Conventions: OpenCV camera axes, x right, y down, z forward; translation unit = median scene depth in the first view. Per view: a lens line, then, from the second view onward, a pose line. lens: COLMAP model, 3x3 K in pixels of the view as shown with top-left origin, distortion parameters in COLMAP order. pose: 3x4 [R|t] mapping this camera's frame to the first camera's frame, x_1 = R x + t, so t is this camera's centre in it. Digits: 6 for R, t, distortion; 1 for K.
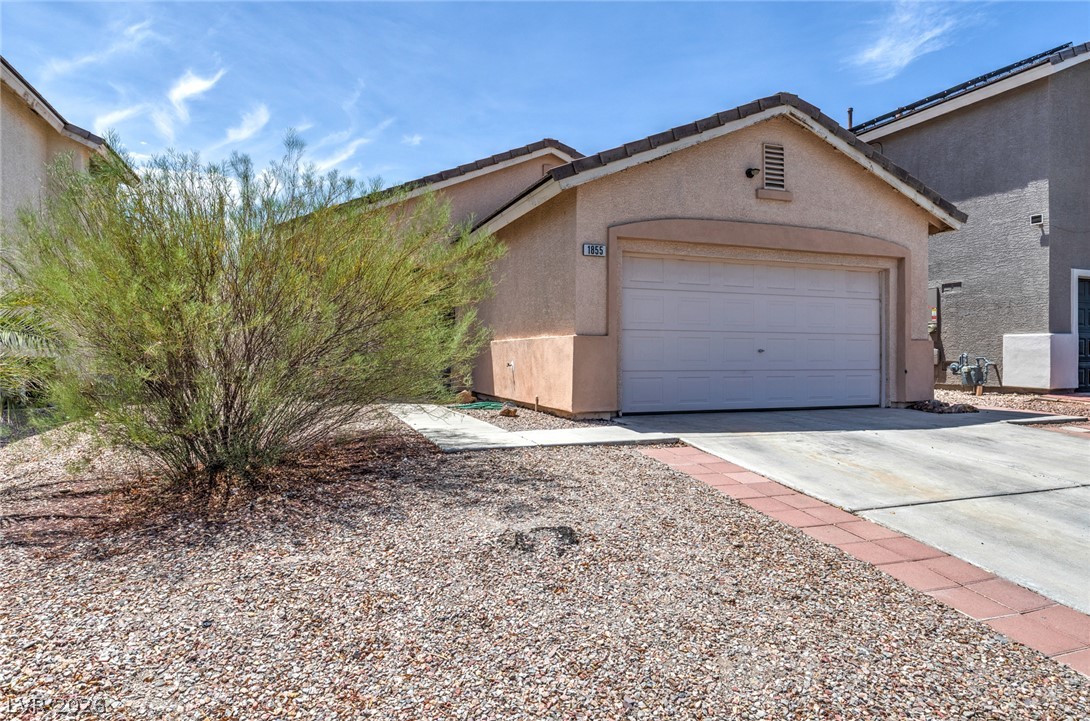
lens RADIAL K [[657.8, 0, 546.8], [0, 657.8, 360.4], [0, 0, 1]] dist [0.004230, -0.000278]
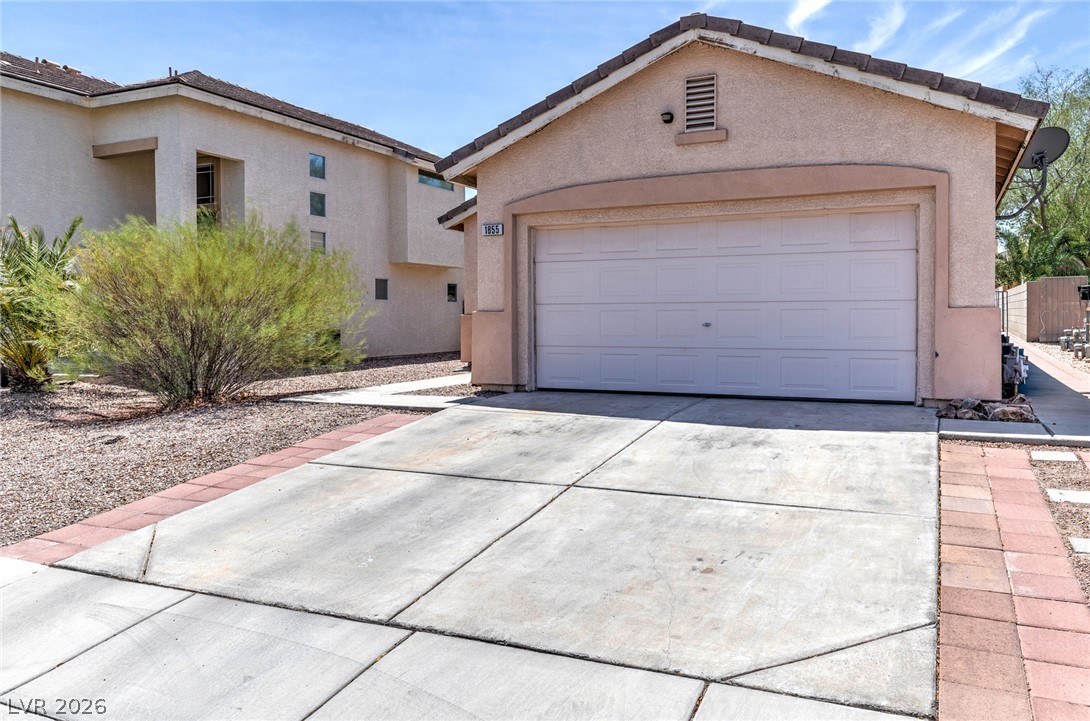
lens RADIAL K [[829.5, 0, 544.2], [0, 829.5, 350.8], [0, 0, 1]] dist [0.002014, 0.003413]
pose [[0.691765, 0.021403, -0.721805, 1.018749], [-0.000883, 0.999585, 0.028794, -0.012684], [0.722122, -0.019281, 0.691497, 0.135891]]
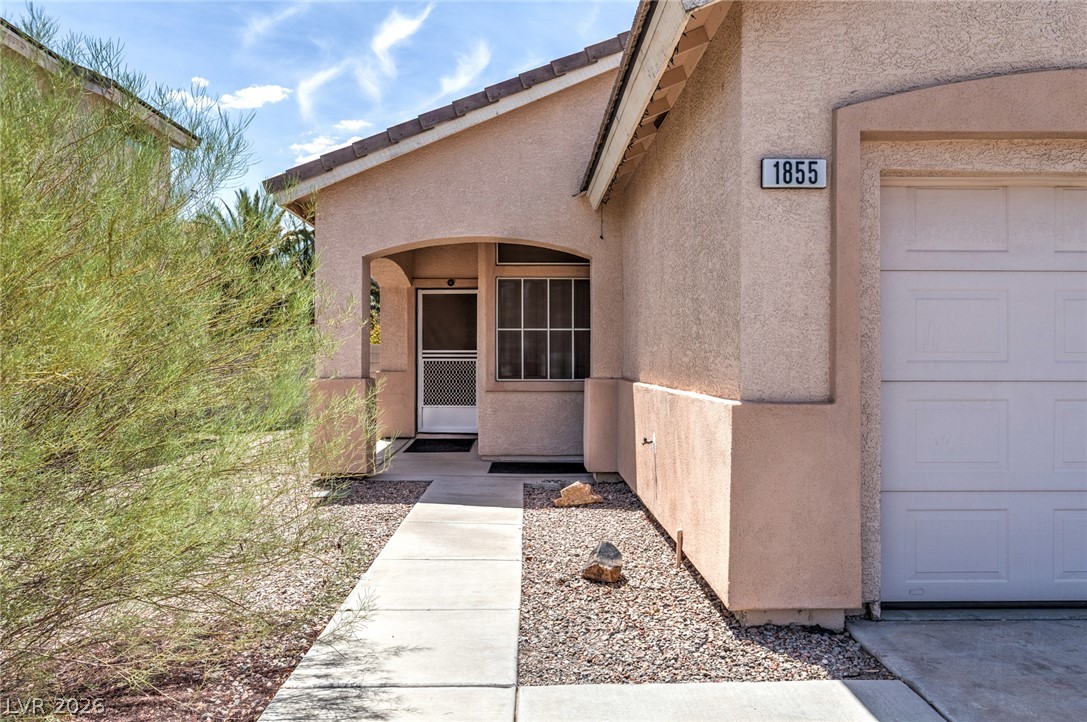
lens RADIAL K [[910.3, 0, 544.7], [0, 910.3, 363.7], [0, 0, 1]] dist [0.026622, -0.009082]
pose [[0.944384, -0.001983, -0.328839, 0.102446], [-0.000005, 0.999982, -0.006044, -0.053329], [0.328845, 0.005710, 0.944367, 0.438857]]
